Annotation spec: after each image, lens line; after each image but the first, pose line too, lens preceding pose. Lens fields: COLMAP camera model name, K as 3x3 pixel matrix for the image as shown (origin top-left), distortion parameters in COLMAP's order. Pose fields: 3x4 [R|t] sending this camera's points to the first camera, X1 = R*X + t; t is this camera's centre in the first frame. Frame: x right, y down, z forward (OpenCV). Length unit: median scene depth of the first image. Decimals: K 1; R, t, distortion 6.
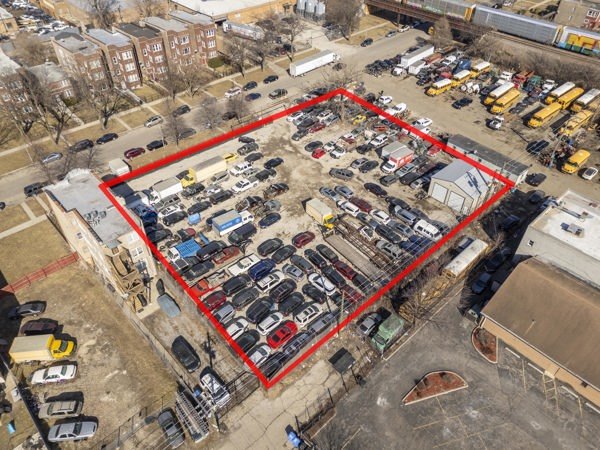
lens RADIAL K [[435.5, 0, 300.0], [0, 435.5, 225.0], [0, 0, 1]] dist [0.076405, -0.076899]
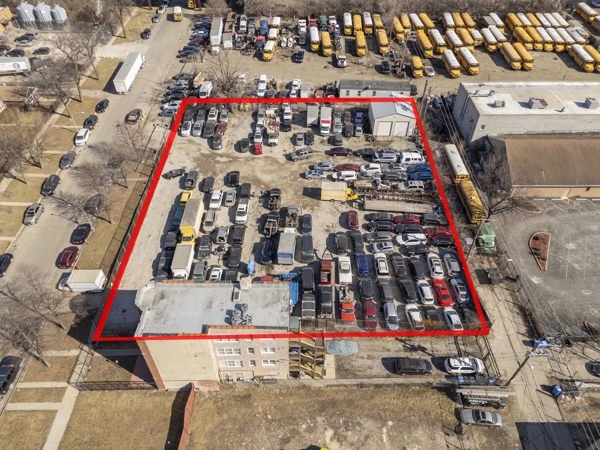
lens RADIAL K [[435.5, 0, 300.0], [0, 435.5, 225.0], [0, 0, 1]] dist [0.076405, -0.076899]
pose [[0.682010, -0.517138, 0.517136, -0.525856], [0.488953, 0.848260, 0.203421, -0.192637], [-0.543863, 0.114120, 0.831378, 0.203221]]
